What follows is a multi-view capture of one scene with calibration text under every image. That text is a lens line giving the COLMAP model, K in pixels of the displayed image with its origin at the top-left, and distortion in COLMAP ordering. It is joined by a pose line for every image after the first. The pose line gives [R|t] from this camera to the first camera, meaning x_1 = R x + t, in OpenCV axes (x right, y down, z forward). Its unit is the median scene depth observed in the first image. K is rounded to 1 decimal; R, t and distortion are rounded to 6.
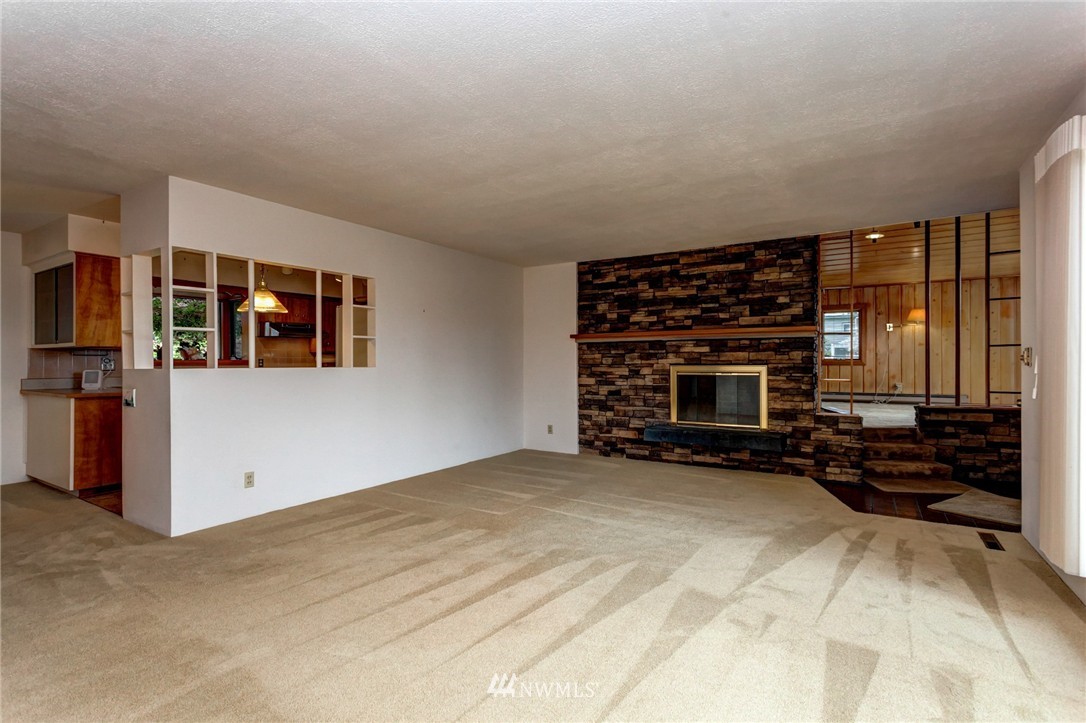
lens RADIAL K [[534.6, 0, 548.8], [0, 534.6, 358.9], [0, 0, 1]] dist [-0.004848, 0.008223]
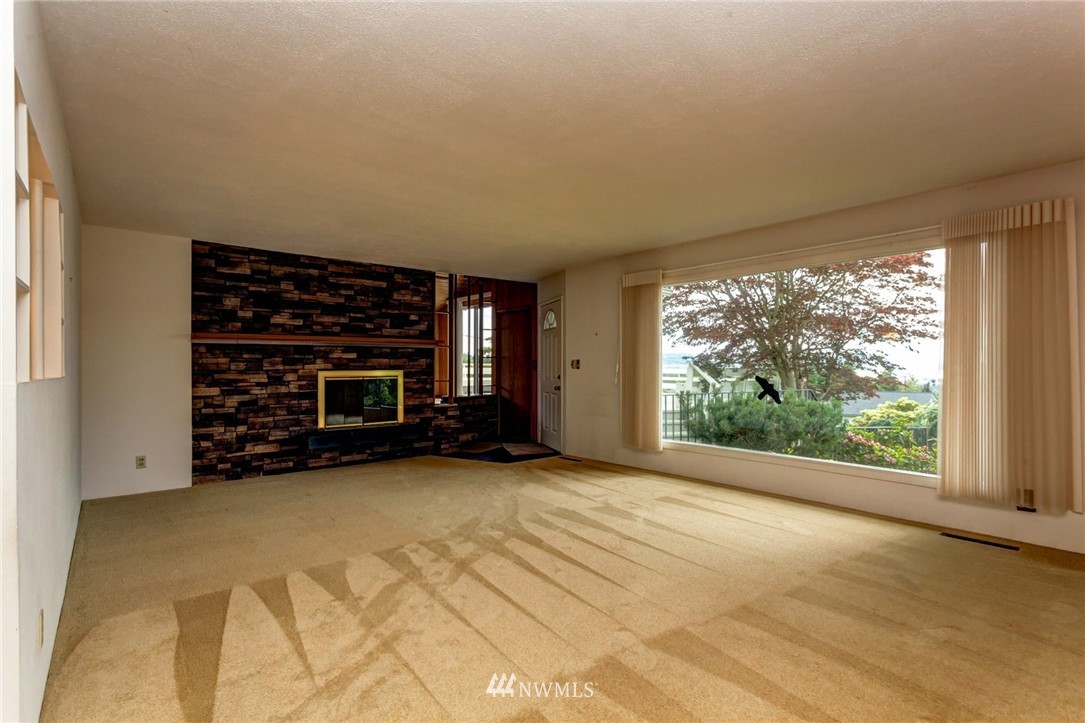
lens RADIAL K [[534.2, 0, 544.2], [0, 534.2, 365.3], [0, 0, 1]] dist [-0.004848, 0.008223]
pose [[0.275018, 0.003319, 0.961433, -0.613286], [-0.002039, 0.999994, -0.002869, 0.003802], [-0.961437, -0.001171, 0.275023, 0.325126]]
